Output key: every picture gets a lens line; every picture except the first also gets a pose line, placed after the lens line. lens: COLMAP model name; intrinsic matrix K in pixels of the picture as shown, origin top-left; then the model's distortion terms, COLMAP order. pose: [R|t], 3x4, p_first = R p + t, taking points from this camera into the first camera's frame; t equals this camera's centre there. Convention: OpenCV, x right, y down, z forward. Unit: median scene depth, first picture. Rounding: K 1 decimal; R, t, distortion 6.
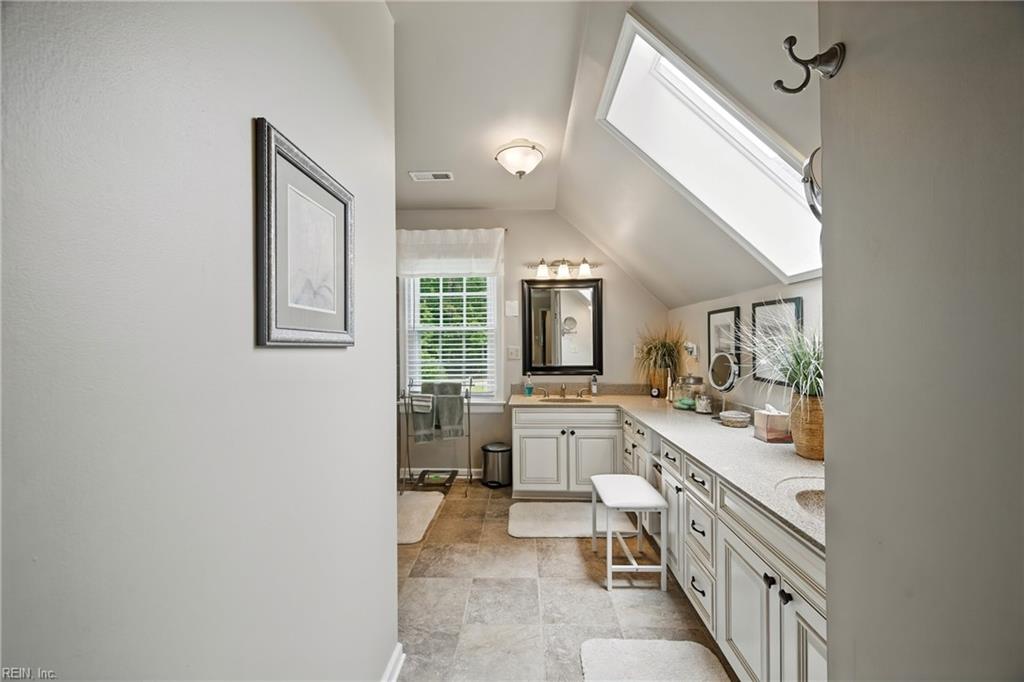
lens RADIAL K [[395.8, 0, 511.5], [0, 395.8, 343.5], [0, 0, 1]] dist [0.007050, -0.002362]
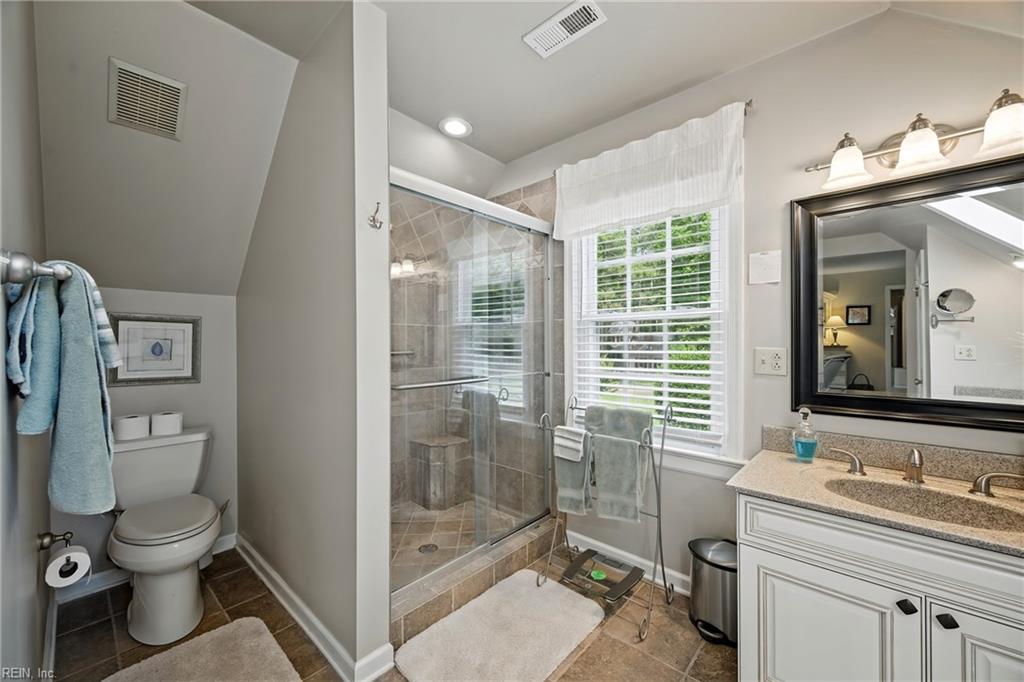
lens RADIAL K [[395.8, 0, 511.5], [0, 395.8, 343.5], [0, 0, 1]] dist [0.007050, -0.002362]
pose [[0.765784, 0.004039, -0.643085, 0.076873], [-0.001669, 0.999989, 0.004293, 0.001168], [0.643096, -0.002214, 0.765782, 0.449176]]
